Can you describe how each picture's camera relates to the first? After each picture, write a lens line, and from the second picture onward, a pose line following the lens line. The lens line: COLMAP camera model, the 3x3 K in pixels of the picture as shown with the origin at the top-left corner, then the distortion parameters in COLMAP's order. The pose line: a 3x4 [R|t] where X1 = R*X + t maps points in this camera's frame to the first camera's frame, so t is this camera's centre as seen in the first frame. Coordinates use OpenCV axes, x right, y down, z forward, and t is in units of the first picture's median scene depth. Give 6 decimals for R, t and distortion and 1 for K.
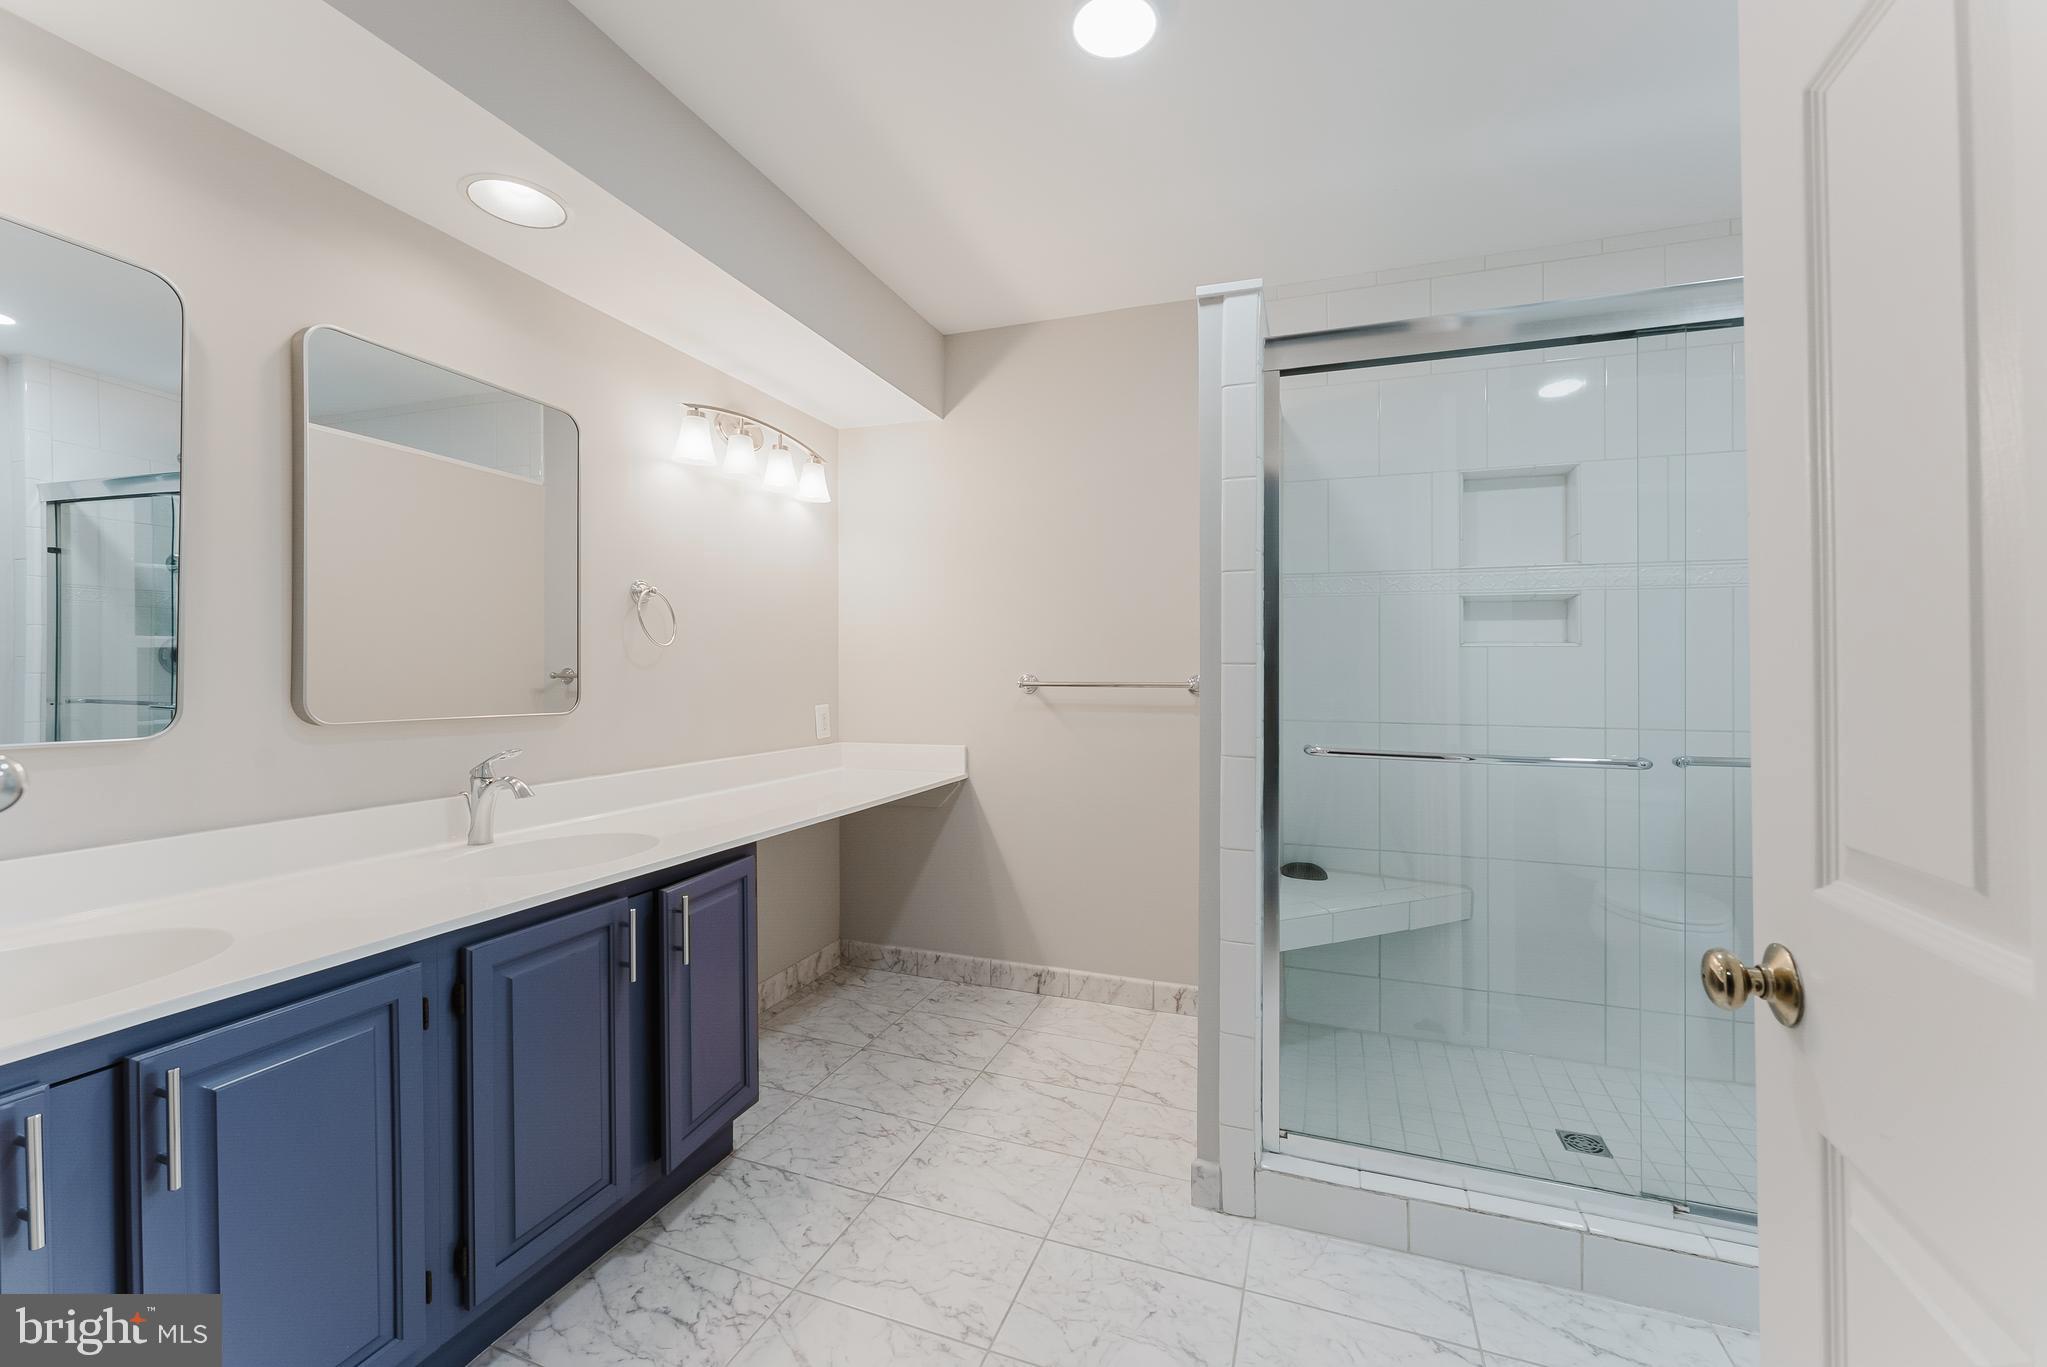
lens RADIAL K [[820.2, 0, 1026.6], [0, 820.2, 674.5], [0, 0, 1]] dist [-0.000300, -0.000238]
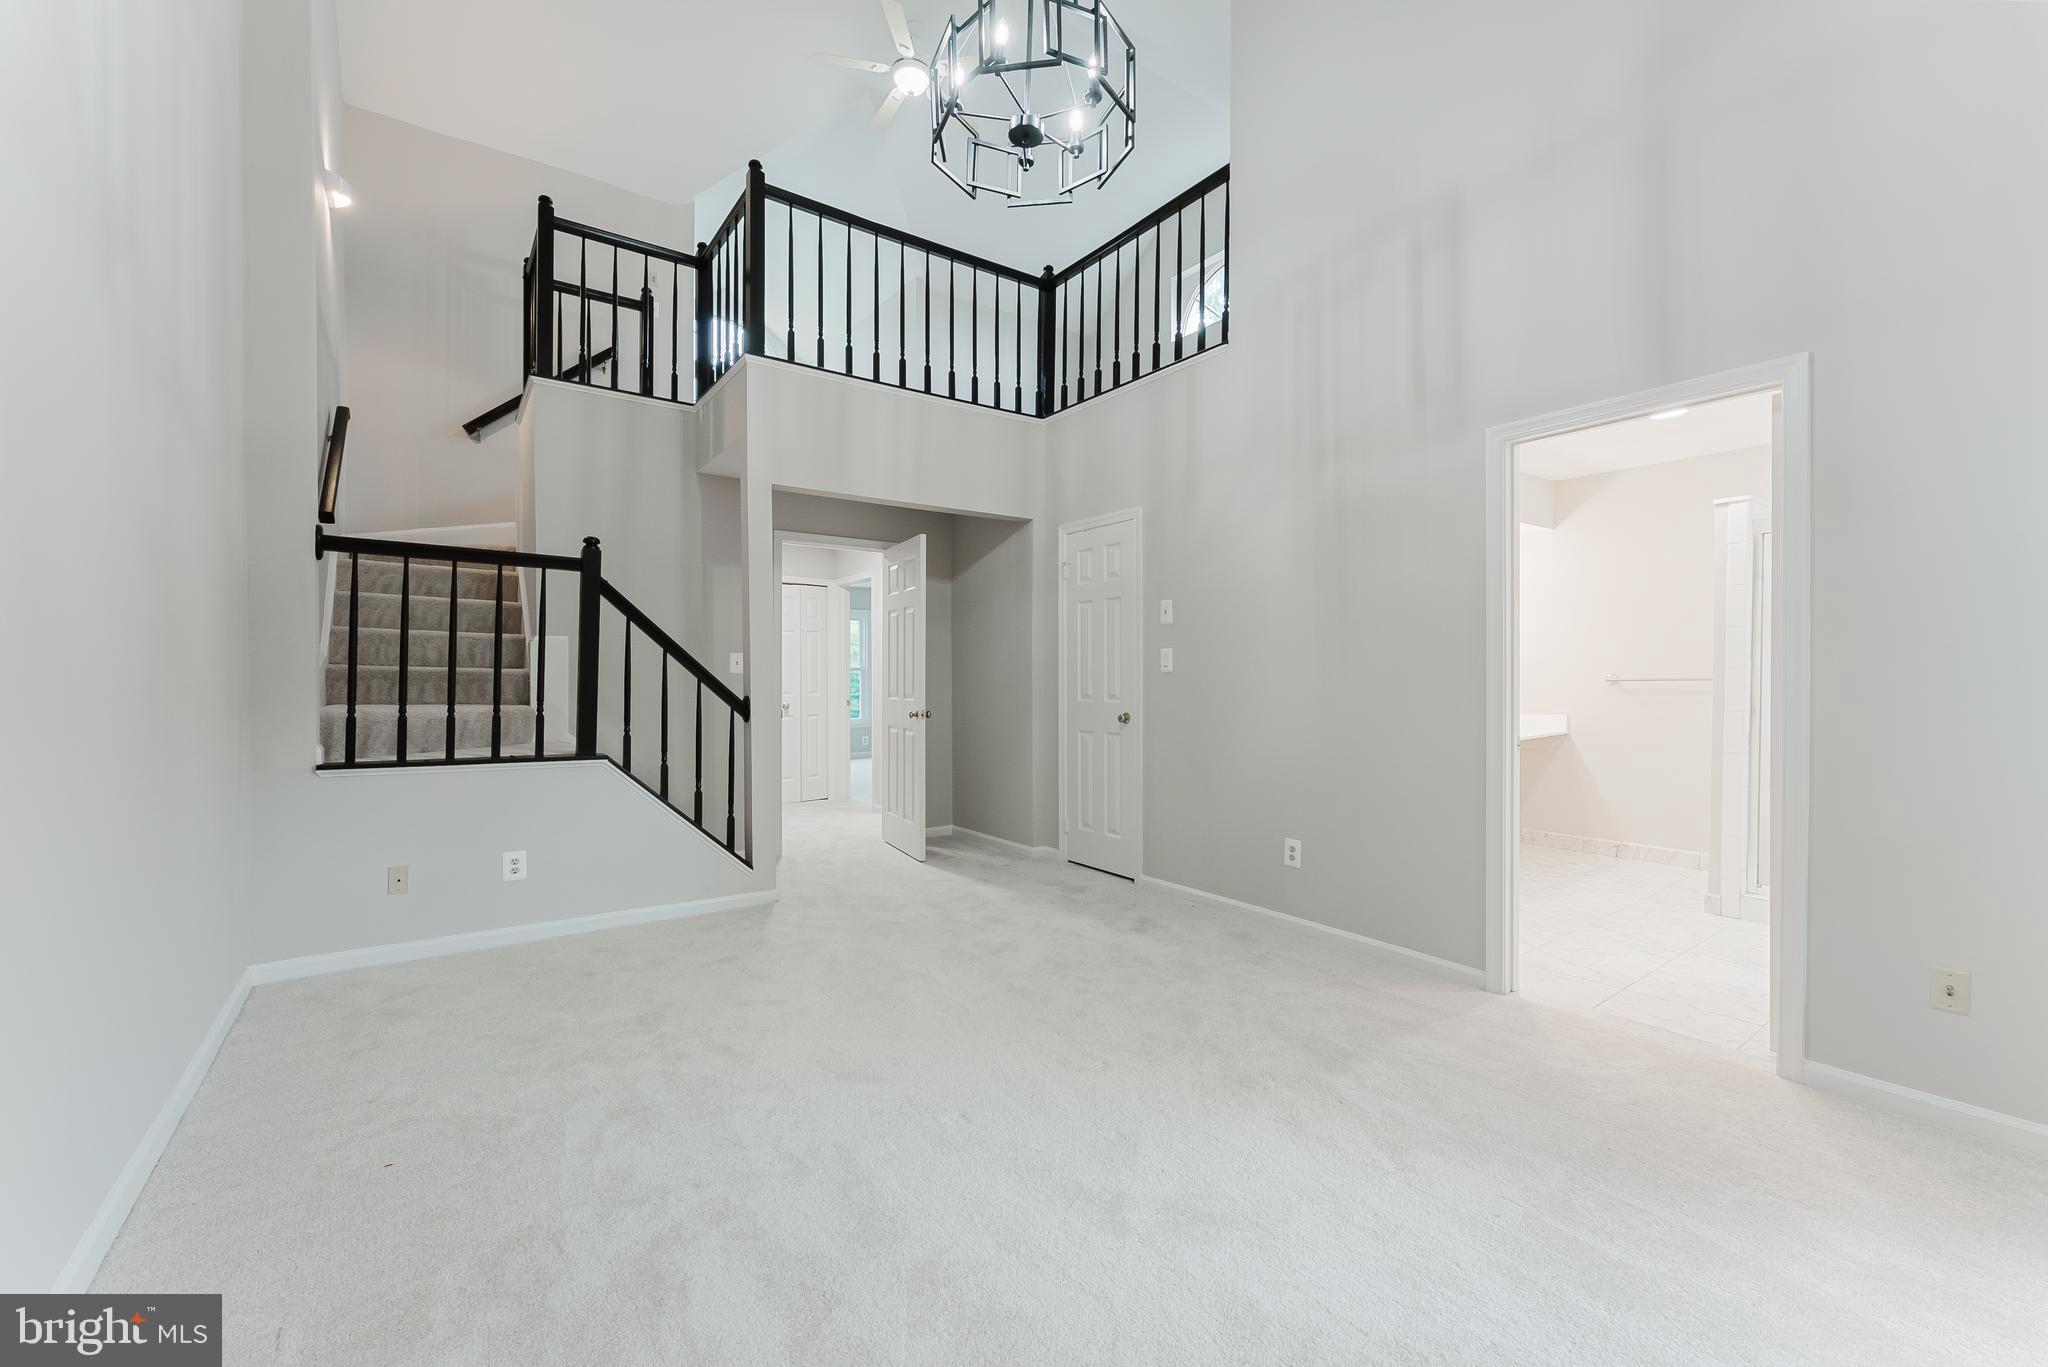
lens RADIAL K [[820.6, 0, 1027.1], [0, 820.6, 674.5], [0, 0, 1]] dist [-0.000300, -0.000238]
pose [[0.828593, 0.007125, -0.559806, -0.059720], [-0.001985, 0.999950, 0.009790, -0.016573], [0.559848, -0.007001, 0.828566, -1.352957]]
